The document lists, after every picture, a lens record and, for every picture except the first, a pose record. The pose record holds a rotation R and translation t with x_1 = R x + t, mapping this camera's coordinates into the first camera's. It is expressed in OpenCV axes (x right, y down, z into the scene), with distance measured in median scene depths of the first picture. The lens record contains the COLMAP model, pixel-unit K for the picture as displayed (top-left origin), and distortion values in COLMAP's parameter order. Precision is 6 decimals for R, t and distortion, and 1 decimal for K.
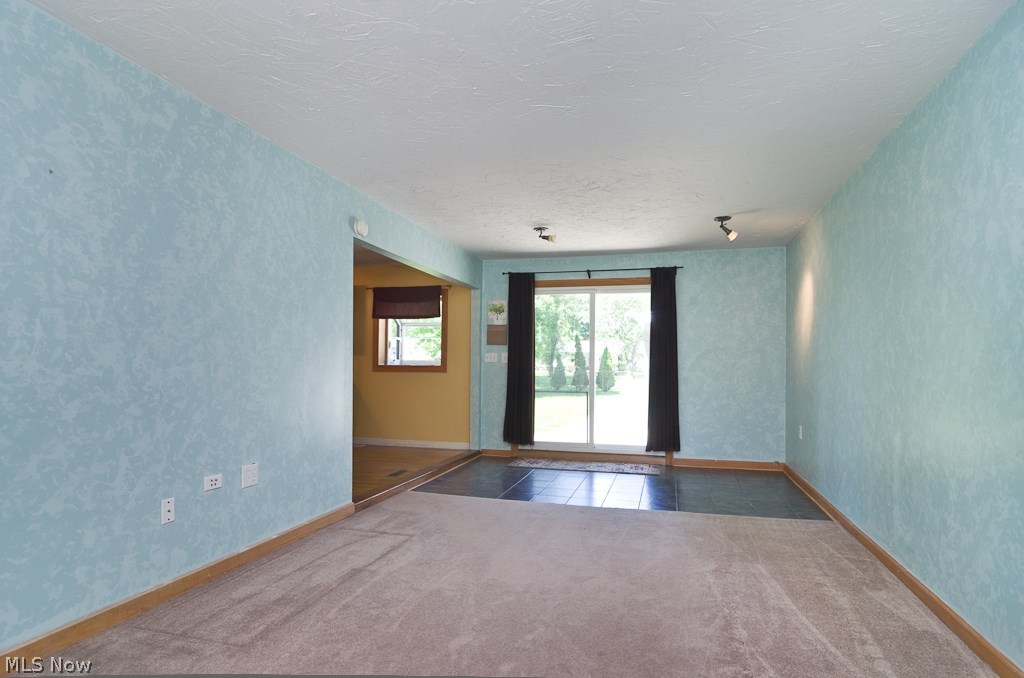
lens RADIAL K [[561.6, 0, 509.6], [0, 561.6, 373.4], [0, 0, 1]] dist [-0.002888, 0.003238]
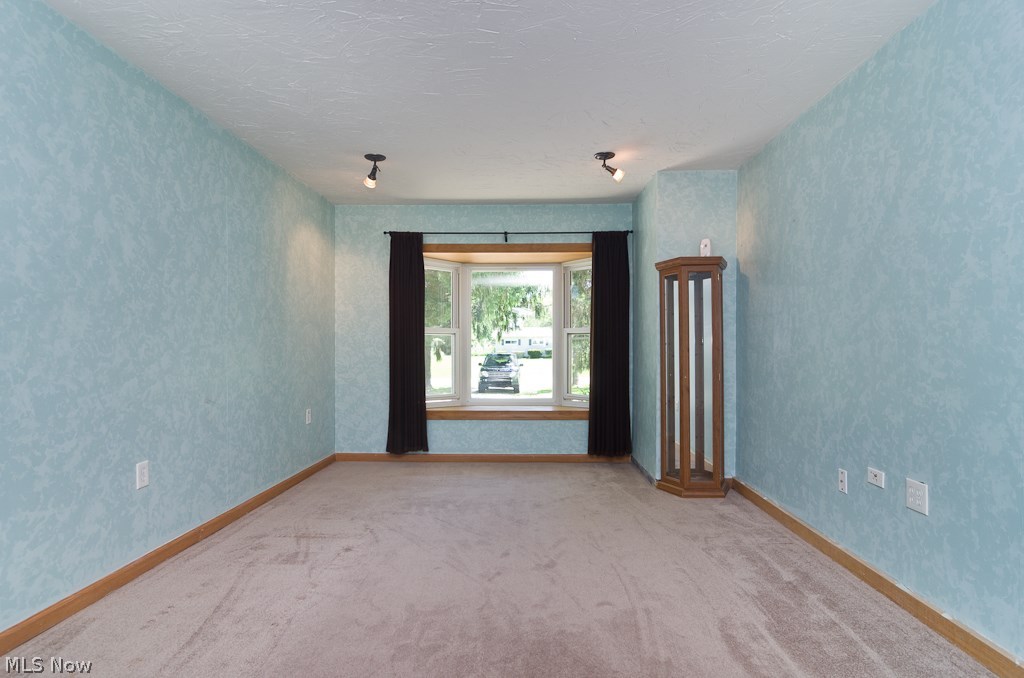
lens RADIAL K [[561.6, 0, 519.9], [0, 561.6, 351.7], [0, 0, 1]] dist [-0.002888, 0.003238]
pose [[-0.965900, -0.003980, -0.258883, 0.232211], [-0.009634, 0.999742, 0.020575, -0.014458], [0.258734, 0.022367, -0.965690, 1.672131]]
